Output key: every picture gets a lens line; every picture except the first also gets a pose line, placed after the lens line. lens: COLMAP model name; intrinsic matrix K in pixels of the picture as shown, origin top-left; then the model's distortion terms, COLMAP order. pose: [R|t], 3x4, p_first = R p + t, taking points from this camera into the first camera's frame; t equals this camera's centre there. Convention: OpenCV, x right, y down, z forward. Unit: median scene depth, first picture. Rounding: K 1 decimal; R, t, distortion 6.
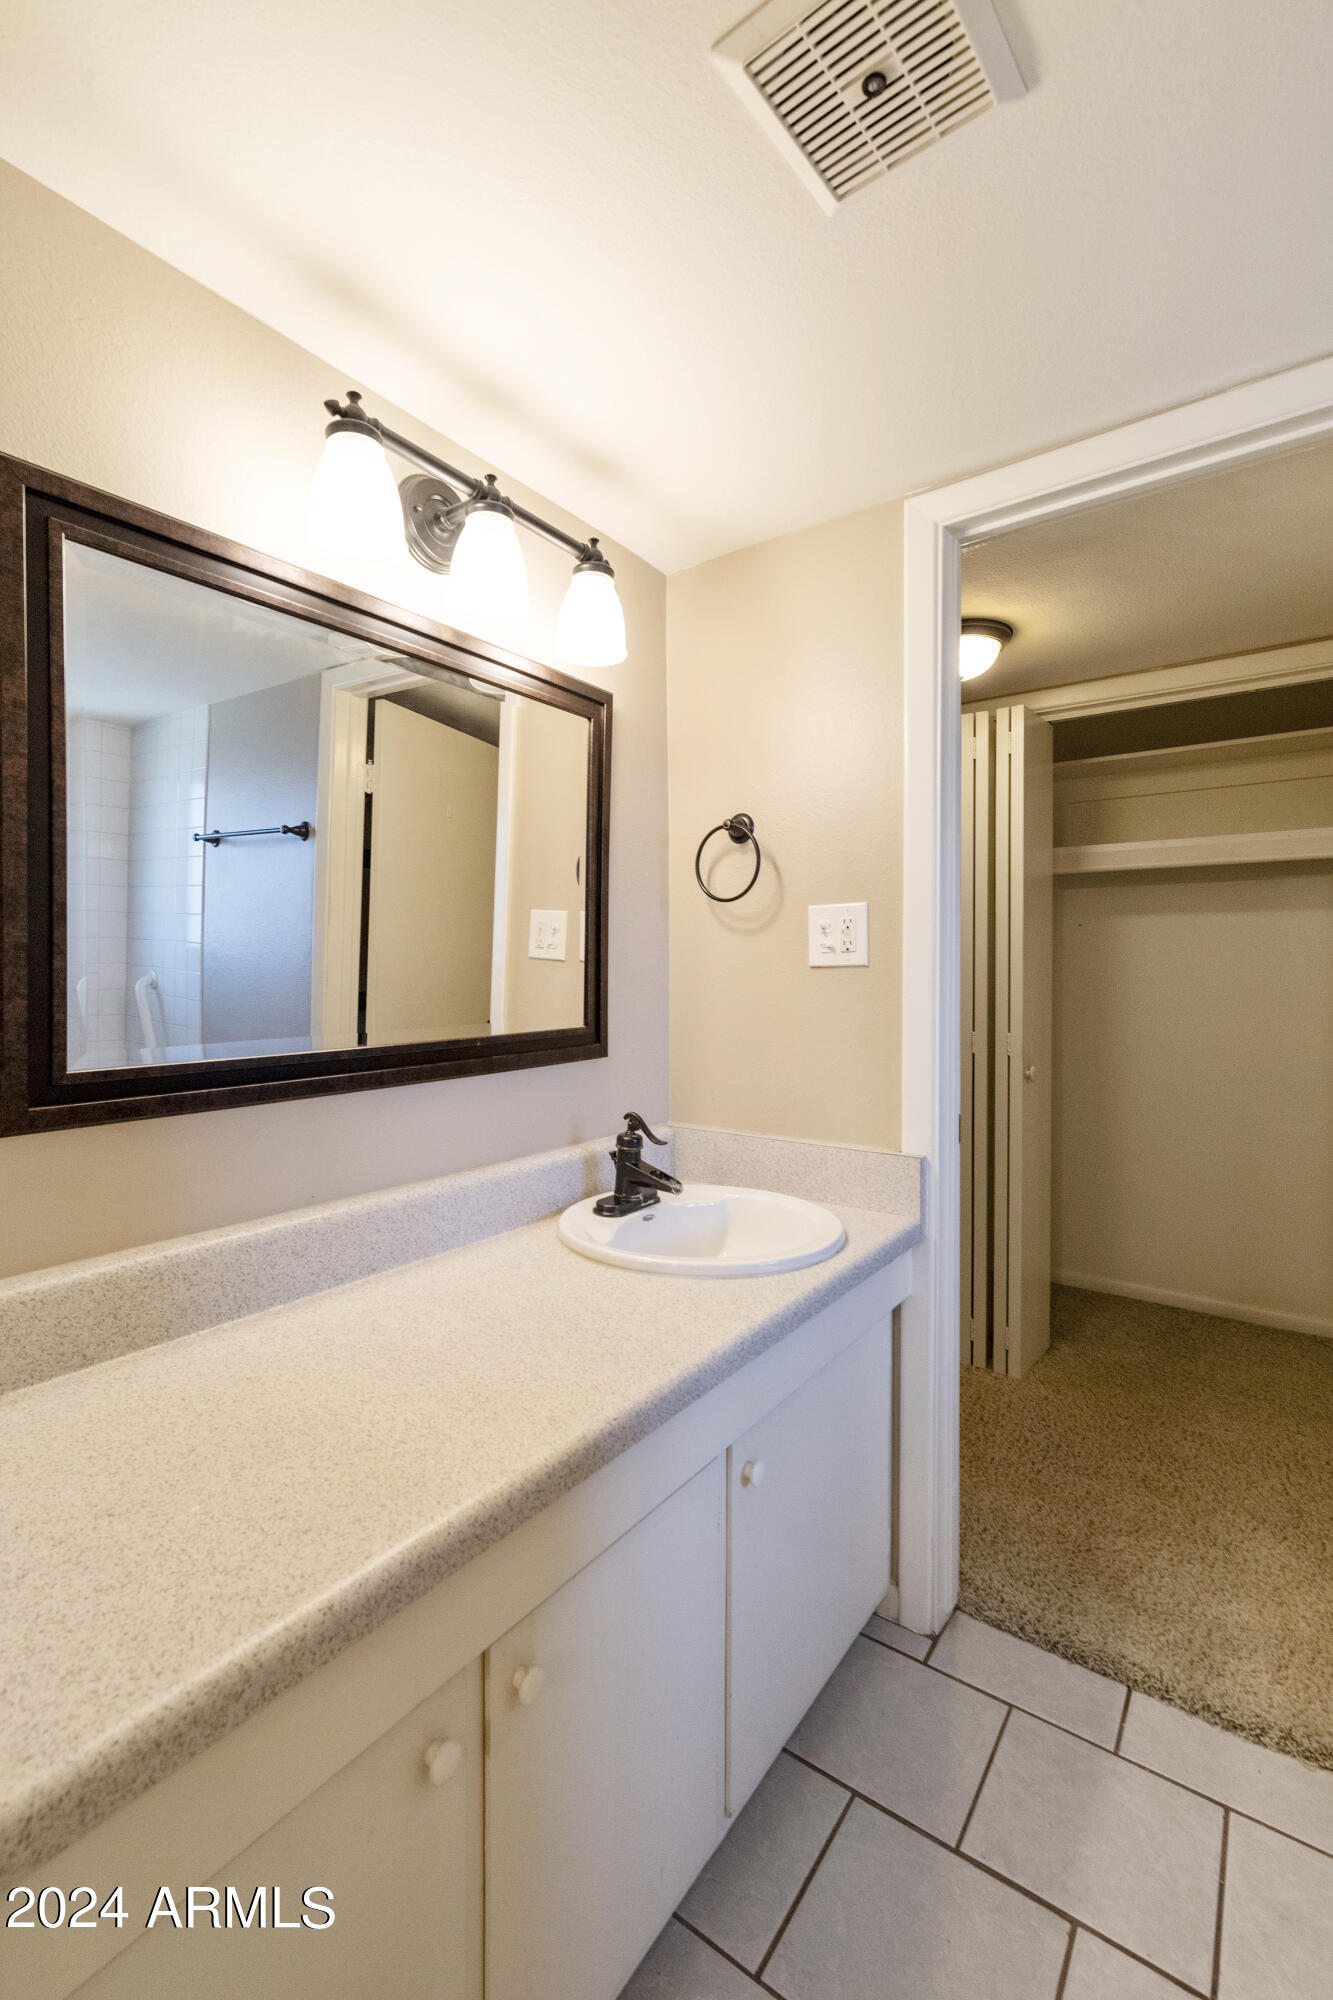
lens RADIAL K [[861.5, 0, 660.3], [0, 861.5, 975.2], [0, 0, 1]] dist [0.001973, 0.000145]
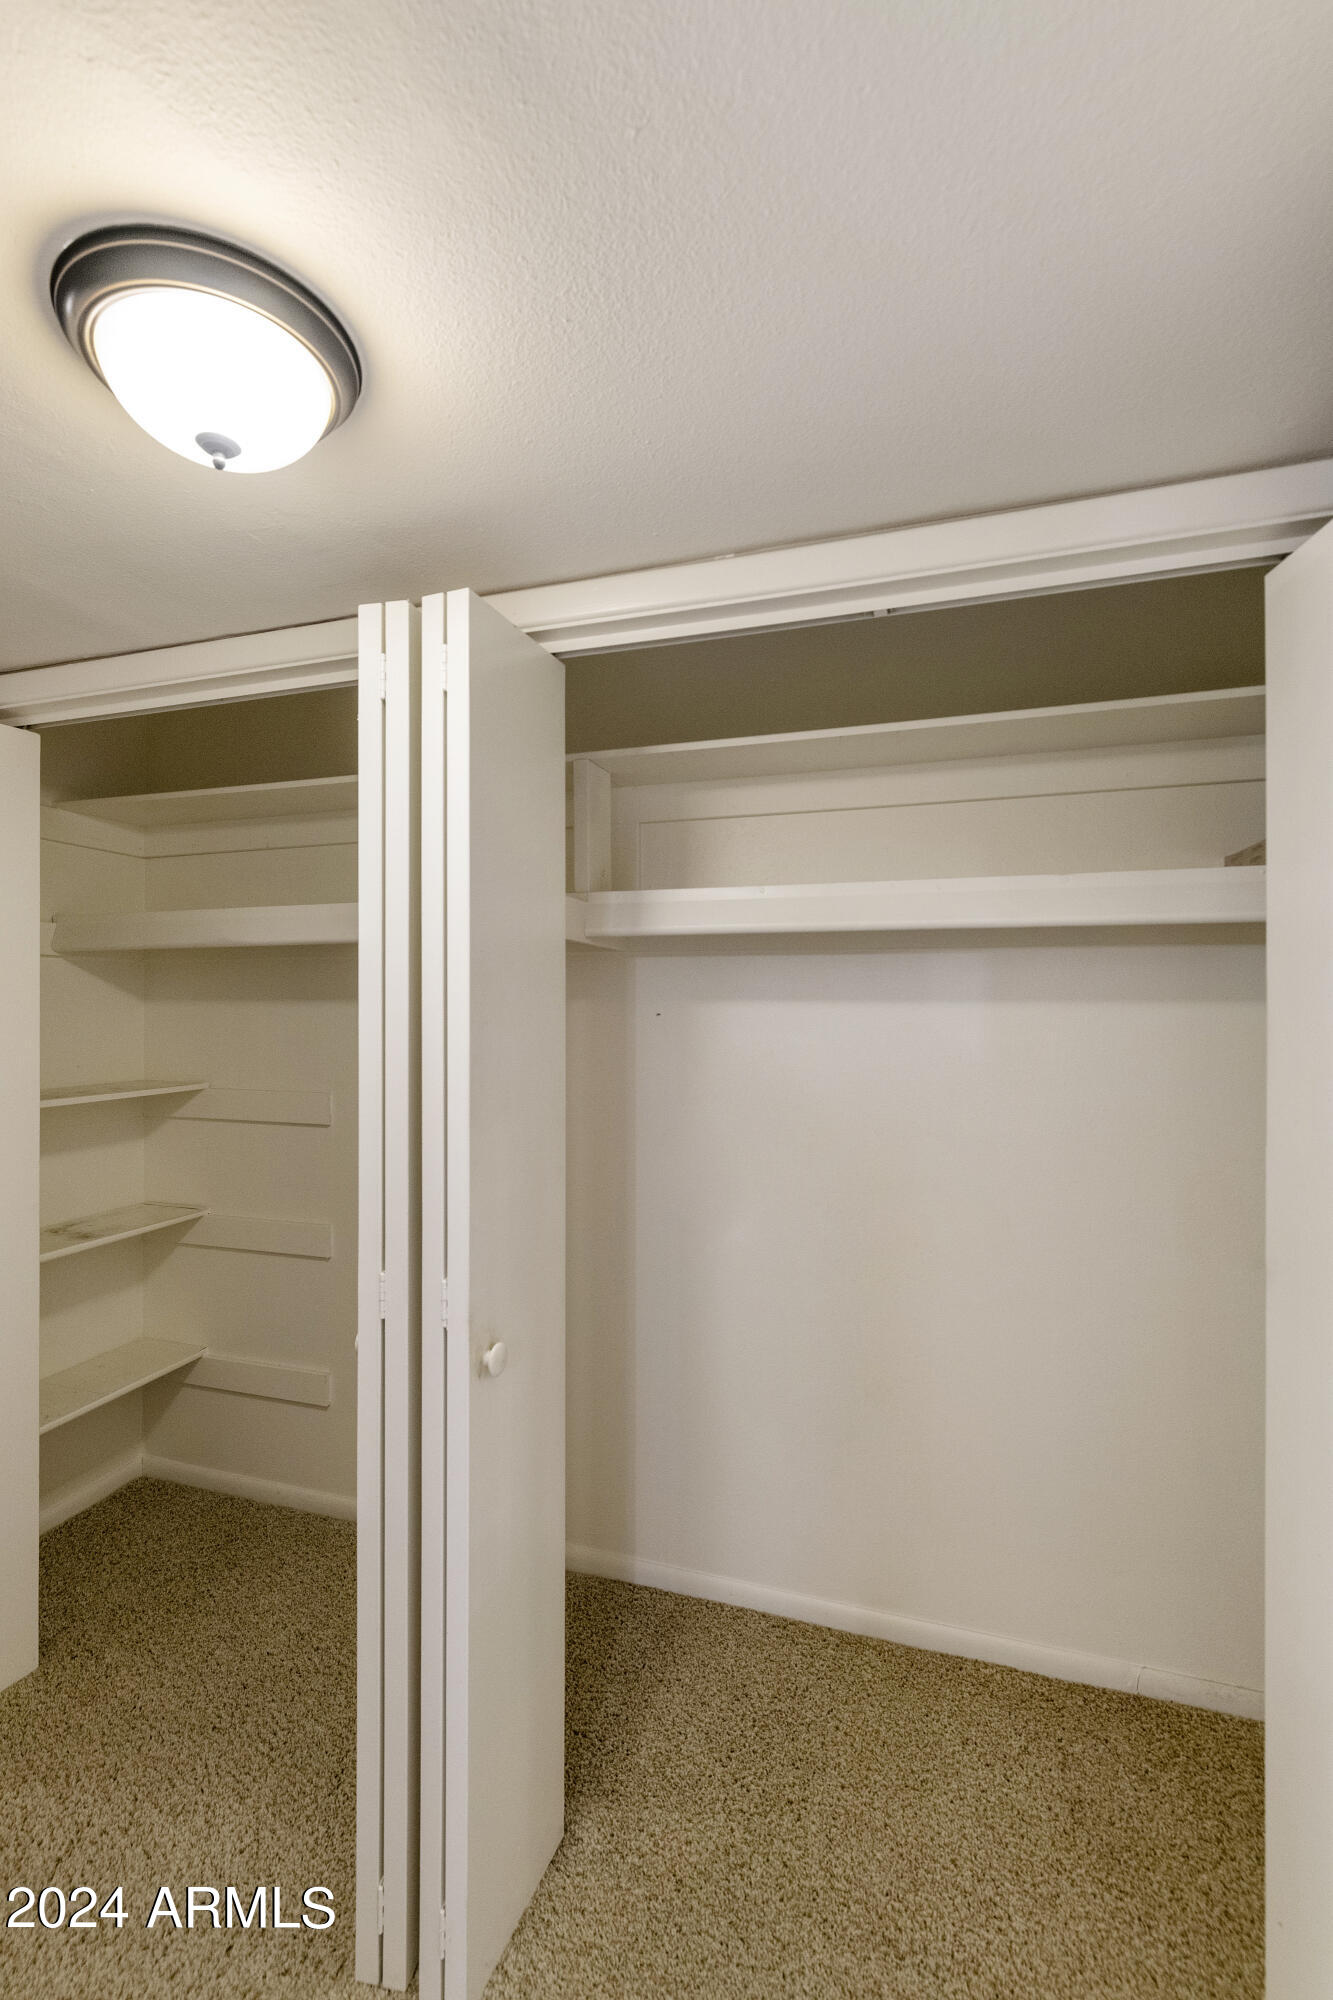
lens RADIAL K [[852.1, 0, 666.5], [0, 852.1, 1000.0], [0, 0, 1]] dist [0.001227, -0.000058]
pose [[0.945063, -0.002804, 0.326876, 0.341806], [0.004699, 0.999976, -0.005008, -0.078096], [-0.326854, 0.006269, 0.945054, 0.482463]]
